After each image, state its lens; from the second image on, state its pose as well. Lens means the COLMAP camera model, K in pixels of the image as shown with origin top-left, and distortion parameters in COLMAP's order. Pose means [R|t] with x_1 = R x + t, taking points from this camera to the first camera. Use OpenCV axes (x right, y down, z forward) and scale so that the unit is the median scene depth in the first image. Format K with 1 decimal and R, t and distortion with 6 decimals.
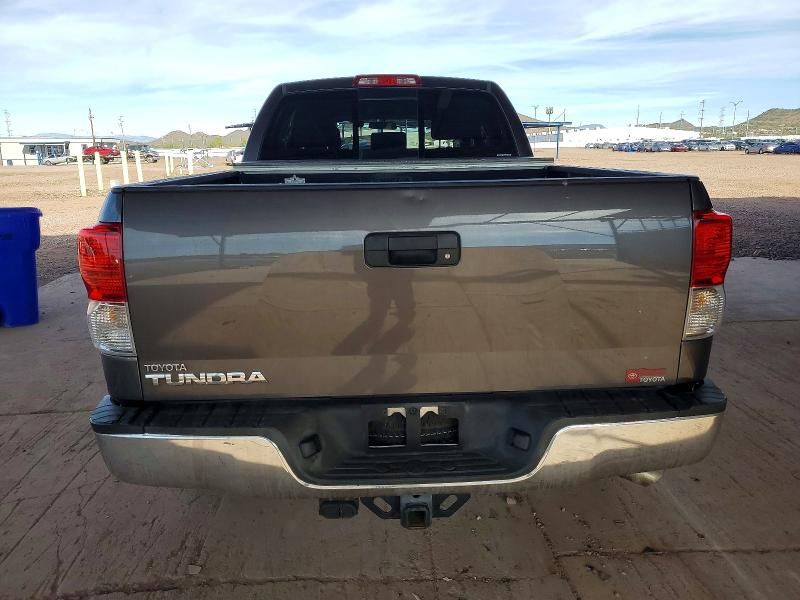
lens RADIAL K [[629.8, 0, 402.3], [0, 629.8, 295.5], [0, 0, 1]] dist [0.013930, 0.018758]
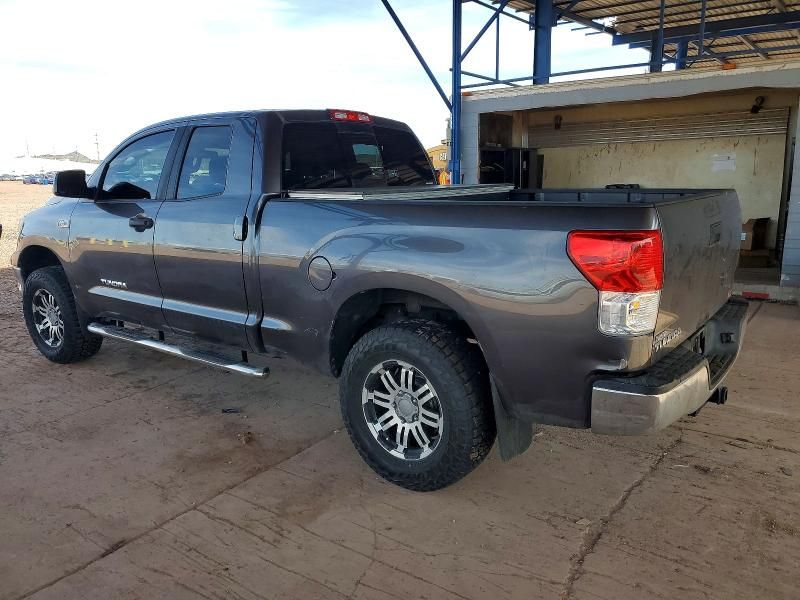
lens RADIAL K [[629.8, 0, 403.8], [0, 629.8, 303.3], [0, 0, 1]] dist [0.013930, 0.018758]
pose [[0.620210, -0.151101, 0.769746, -1.255079], [0.180426, 0.982442, 0.047478, -0.085757], [-0.763404, 0.109435, 0.636583, 0.400319]]
